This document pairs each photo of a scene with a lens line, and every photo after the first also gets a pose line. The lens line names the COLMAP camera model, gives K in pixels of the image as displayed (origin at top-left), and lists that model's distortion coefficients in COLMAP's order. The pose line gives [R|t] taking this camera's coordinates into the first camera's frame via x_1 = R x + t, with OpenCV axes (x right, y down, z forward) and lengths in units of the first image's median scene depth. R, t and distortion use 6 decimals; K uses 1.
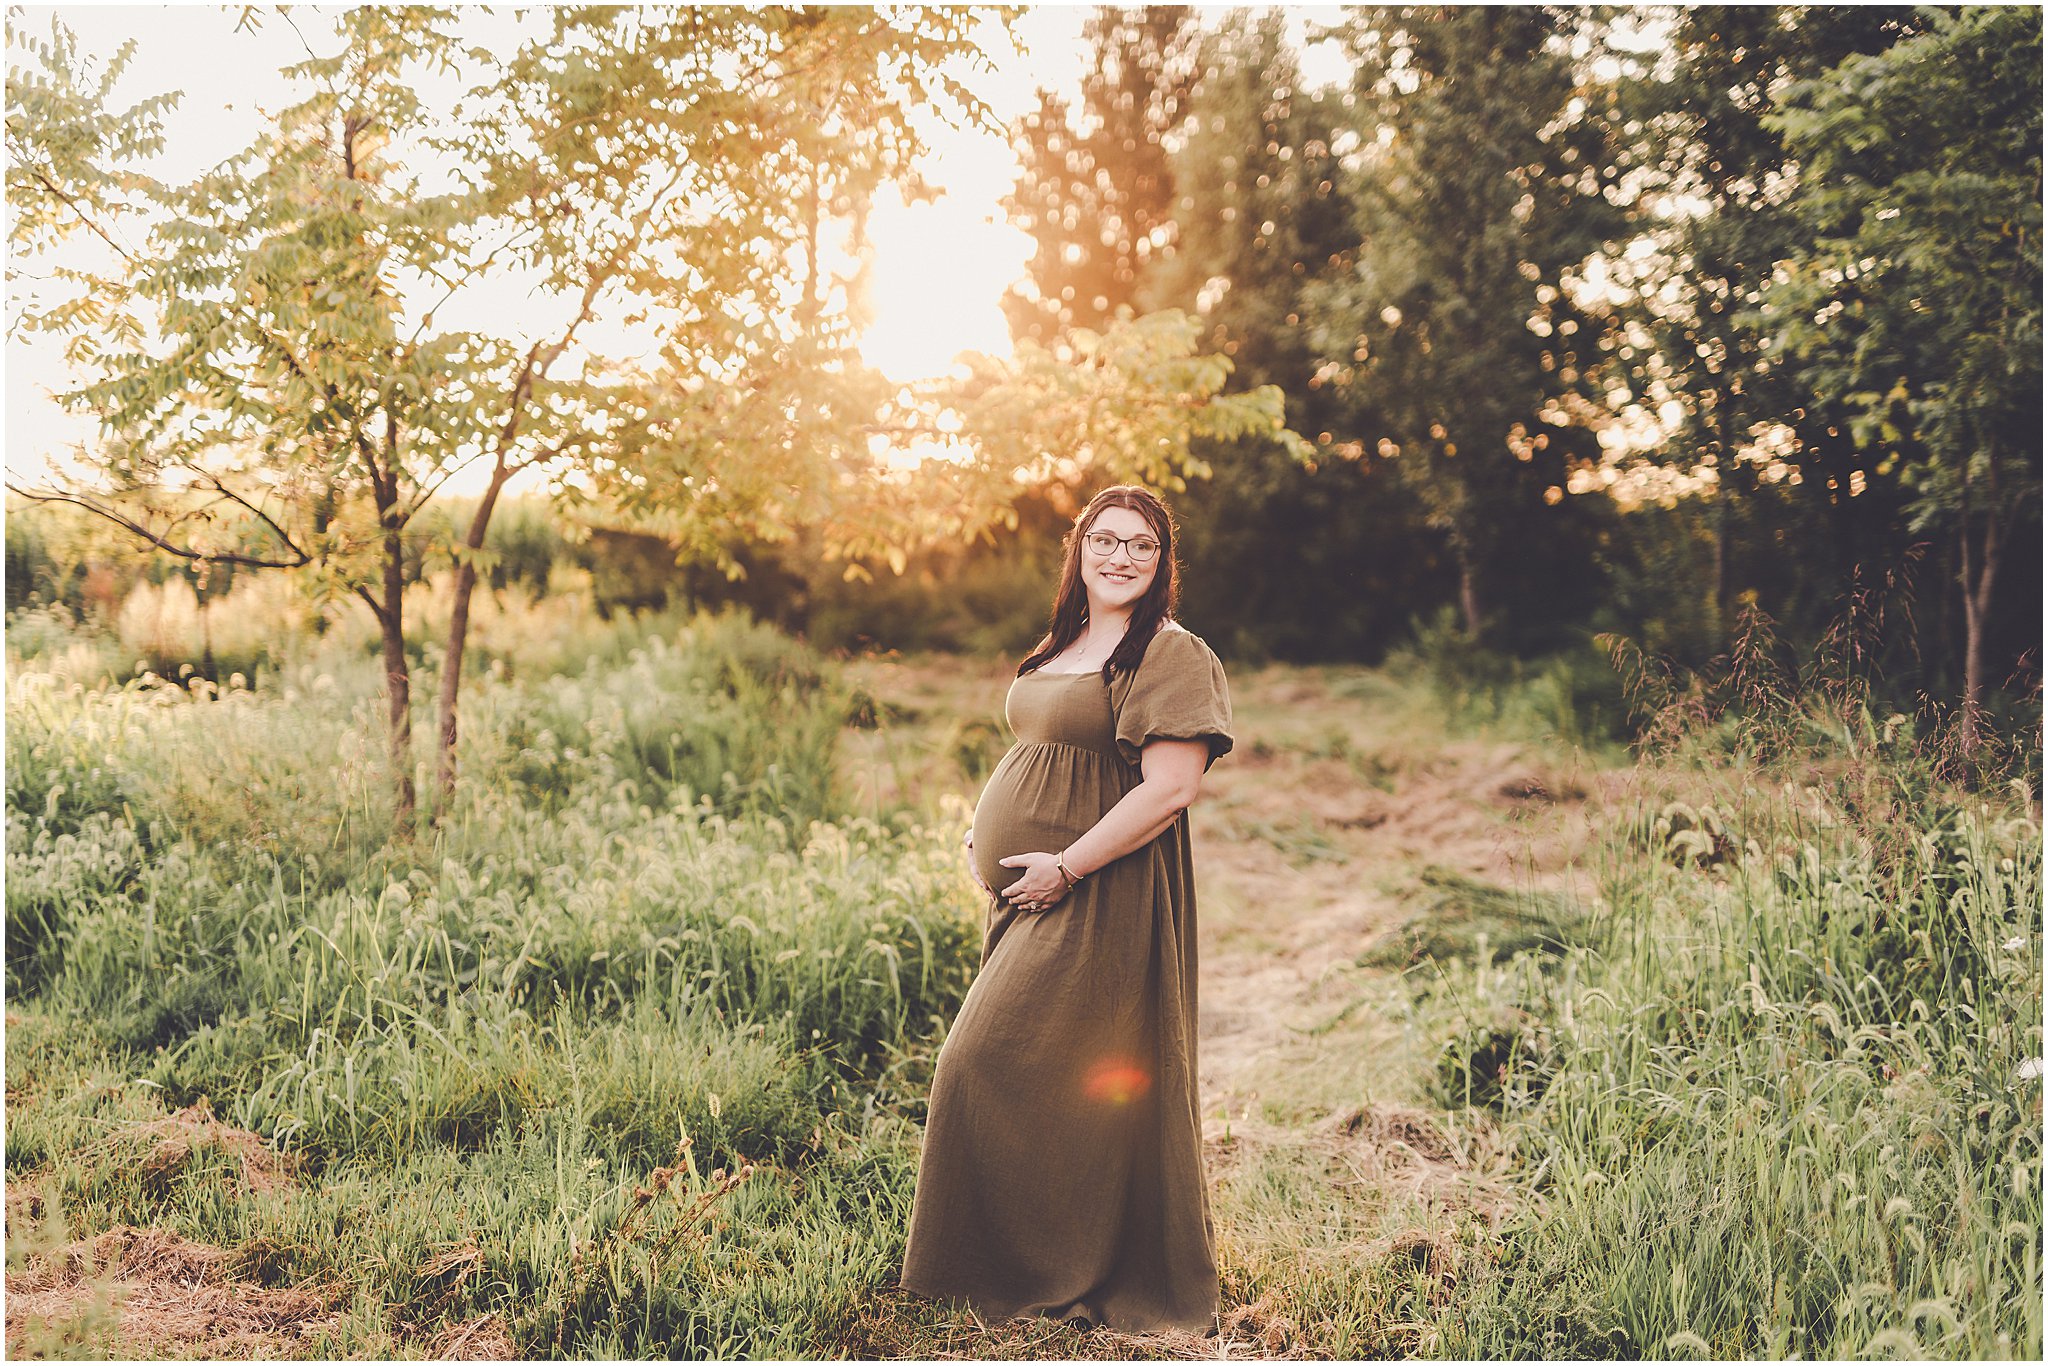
lens RADIAL K [[4417.6, 0, 1024.6], [0, 4417.6, 686.8], [0, 0, 1]] dist [-0.000028, 0.000000]
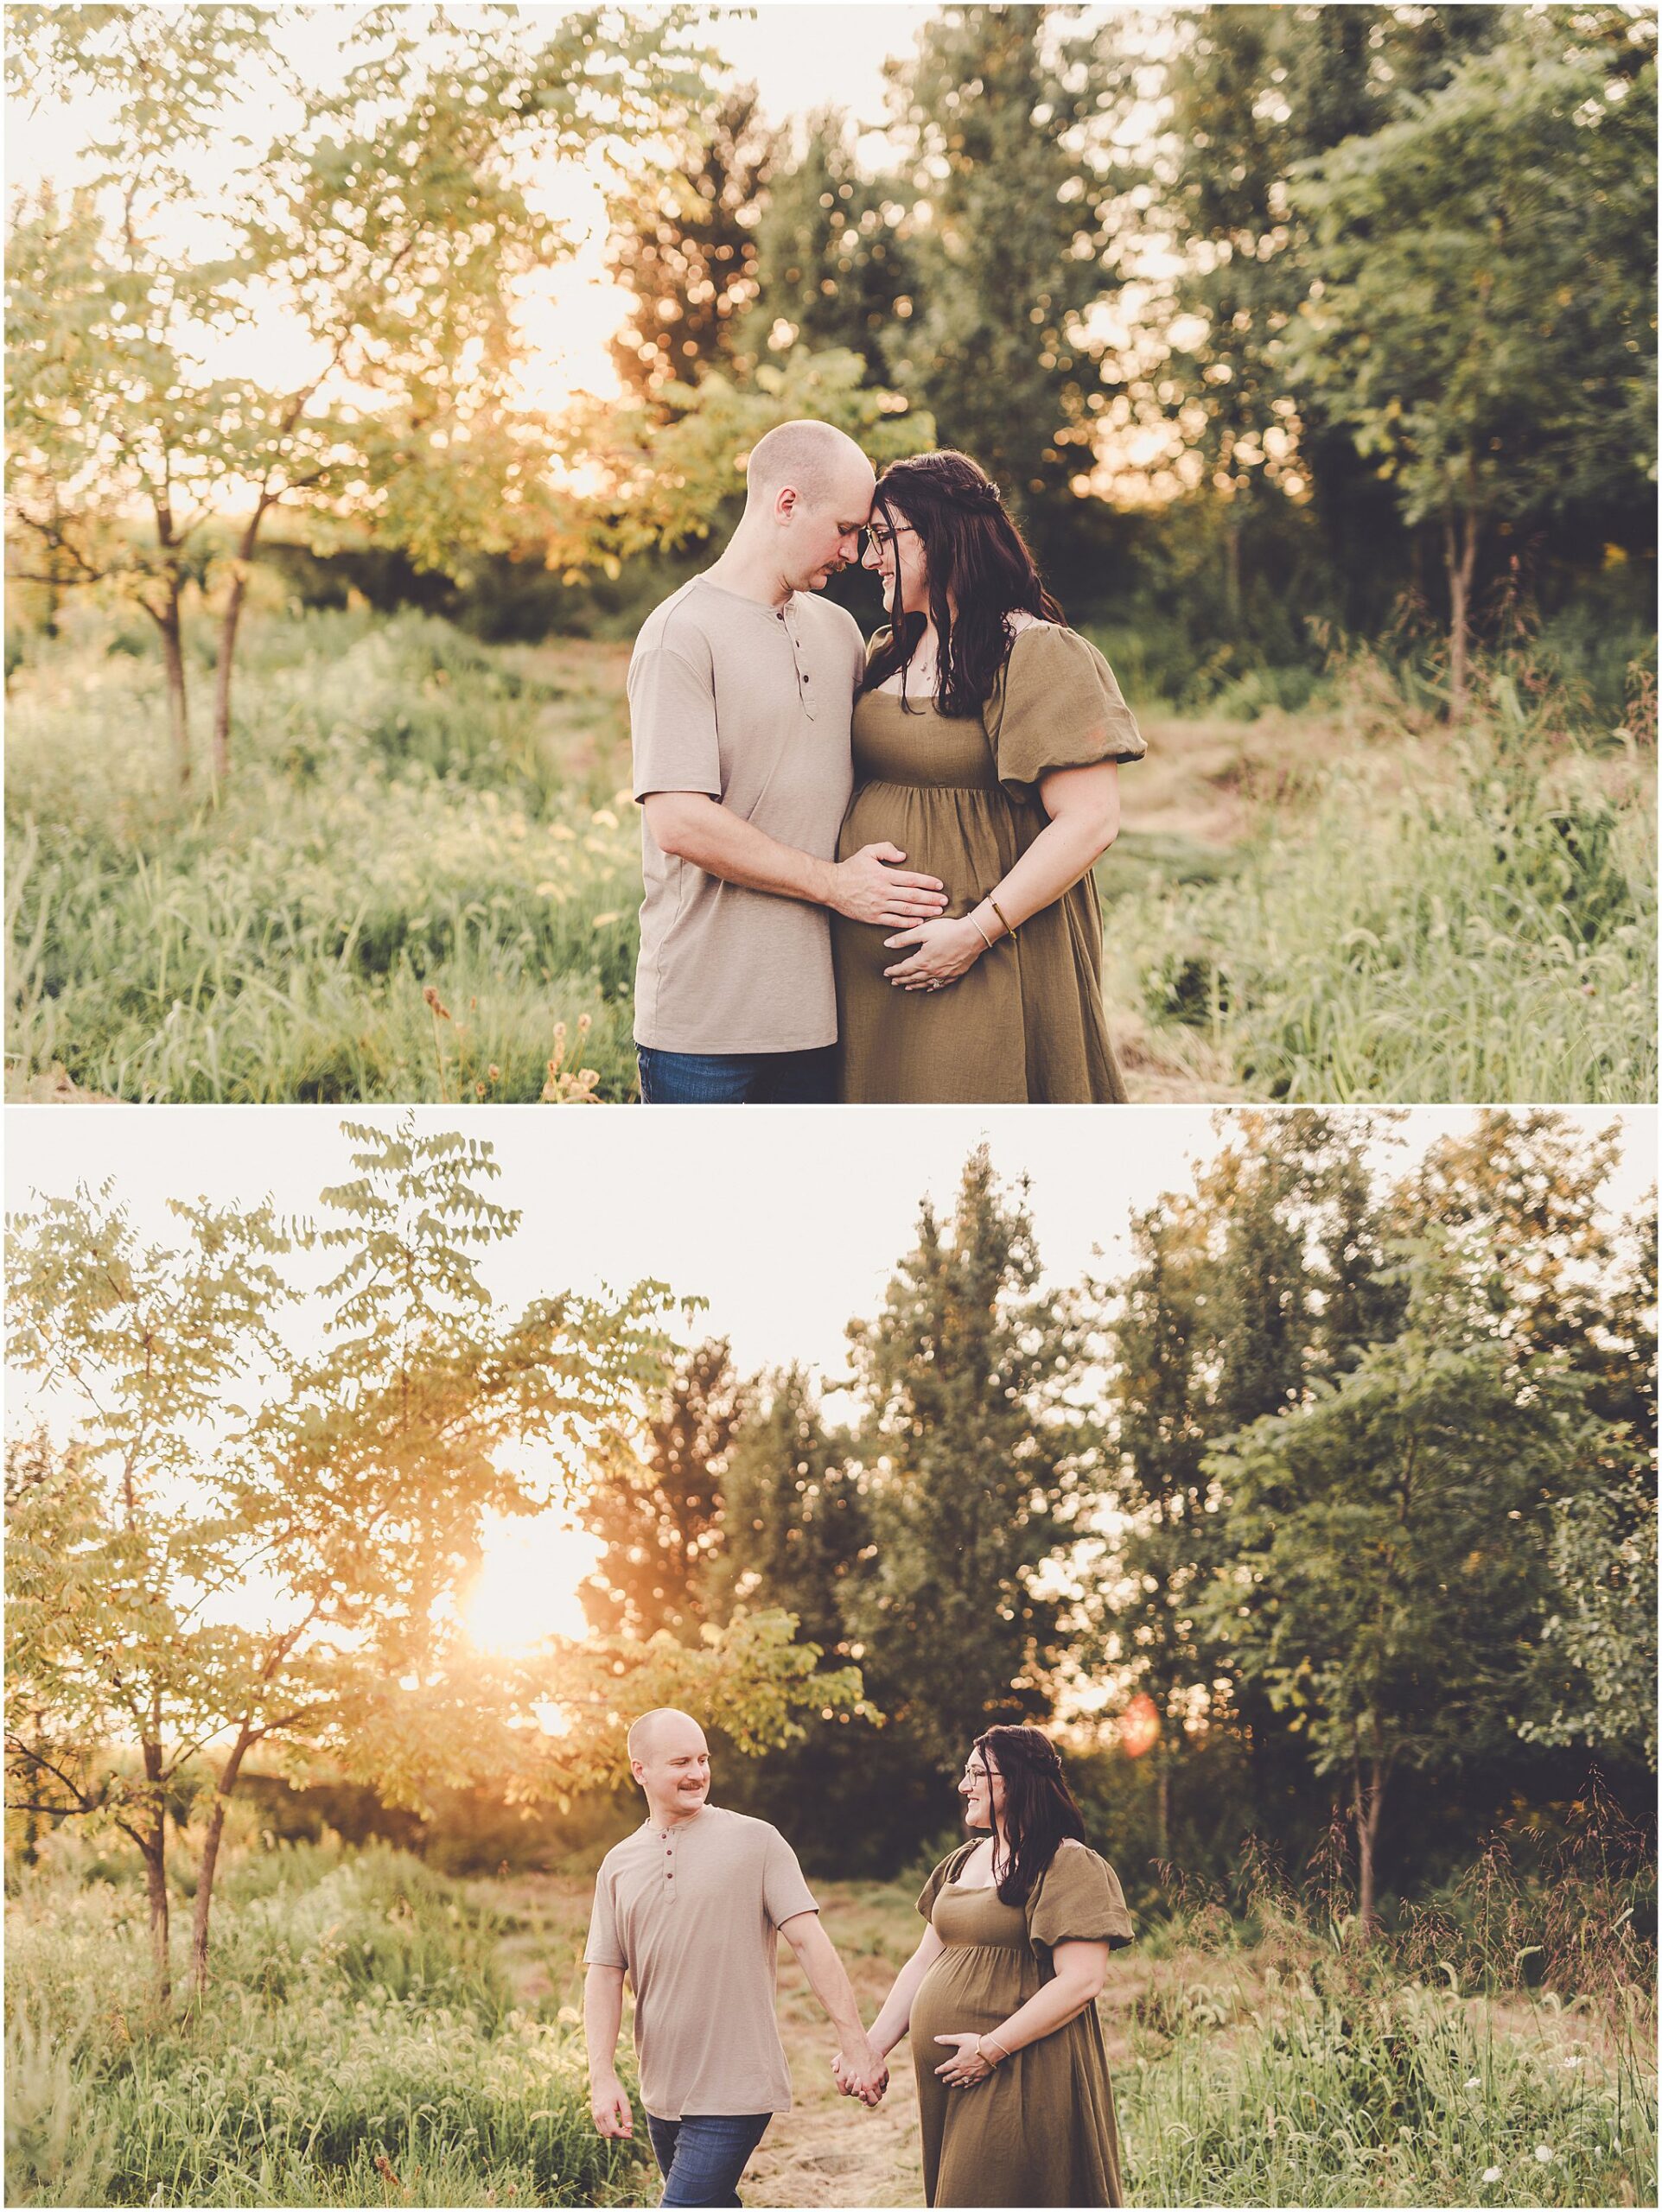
lens RADIAL K [[4180.7, 0, 829.4], [0, 4180.7, 1105.1], [0, 0, 1]] dist [0.047983, 0.000000]
pose [[0.987441, 0.017078, 0.157065, -0.145117], [0.012201, 0.982929, -0.183578, -0.003429], [-0.157519, 0.183188, 0.970376, -0.235947]]
